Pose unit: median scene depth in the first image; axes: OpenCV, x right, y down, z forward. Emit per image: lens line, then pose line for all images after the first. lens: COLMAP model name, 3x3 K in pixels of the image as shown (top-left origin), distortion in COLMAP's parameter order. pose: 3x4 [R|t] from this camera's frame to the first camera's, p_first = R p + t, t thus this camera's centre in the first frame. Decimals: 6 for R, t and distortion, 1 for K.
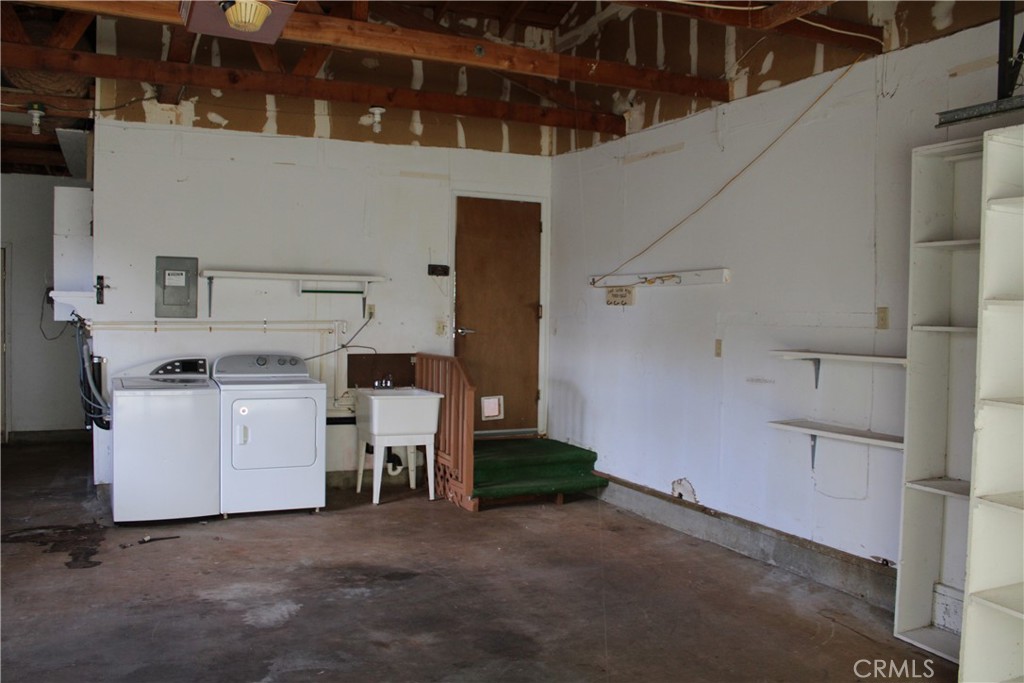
lens RADIAL K [[856.7, 0, 515.1], [0, 856.7, 339.9], [0, 0, 1]] dist [-0.161787, 0.142238]
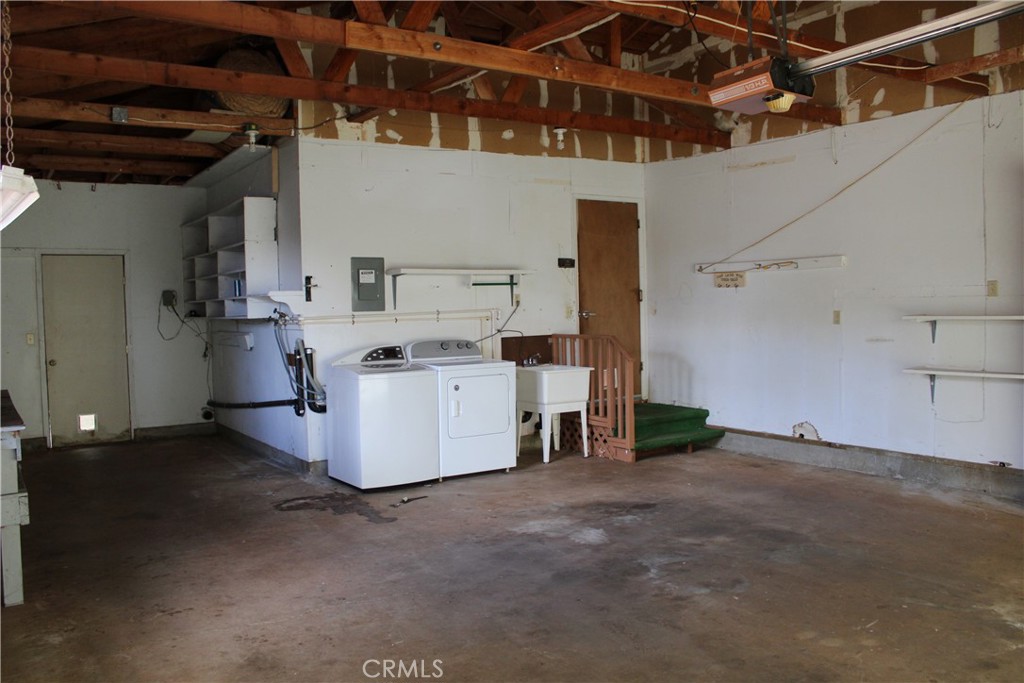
lens RADIAL K [[856.7, 0, 517.0], [0, 856.7, 342.4], [0, 0, 1]] dist [-0.161787, 0.142238]
pose [[0.989803, -0.044929, 0.135173, -0.379534], [0.042785, 0.998909, 0.018732, 0.002665], [-0.135868, -0.012757, 0.990645, -0.177540]]
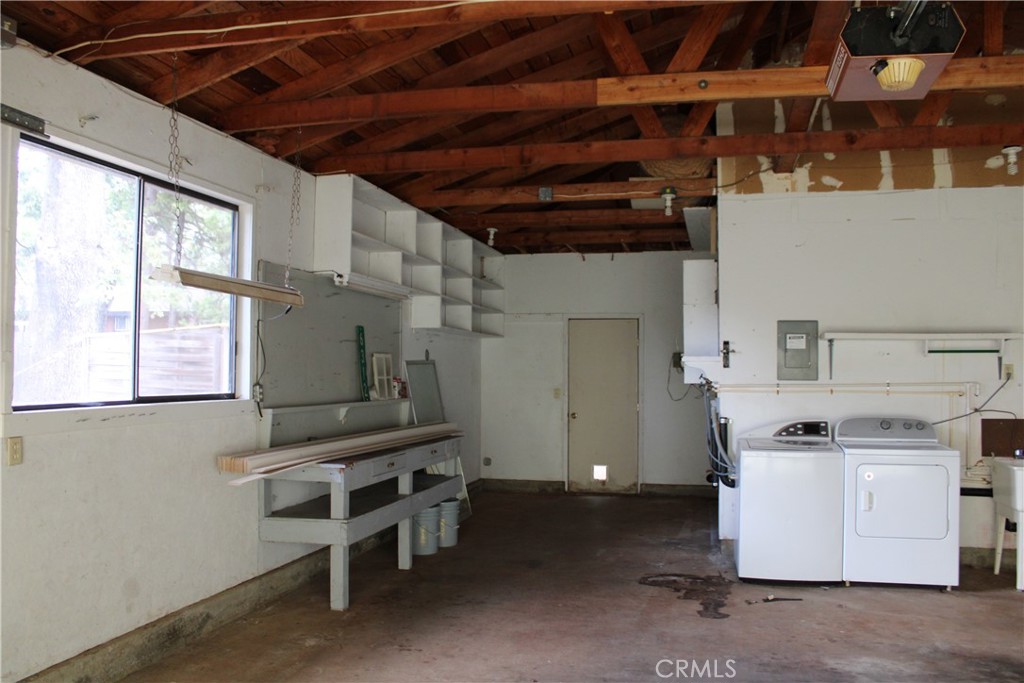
lens RADIAL K [[856.7, 0, 506.9], [0, 856.7, 338.0], [0, 0, 1]] dist [-0.161787, 0.142238]
pose [[0.769565, -0.035549, -0.637578, -0.025152], [-0.012018, 0.997466, -0.070121, -0.002015], [0.638455, 0.061625, 0.767188, -0.010007]]
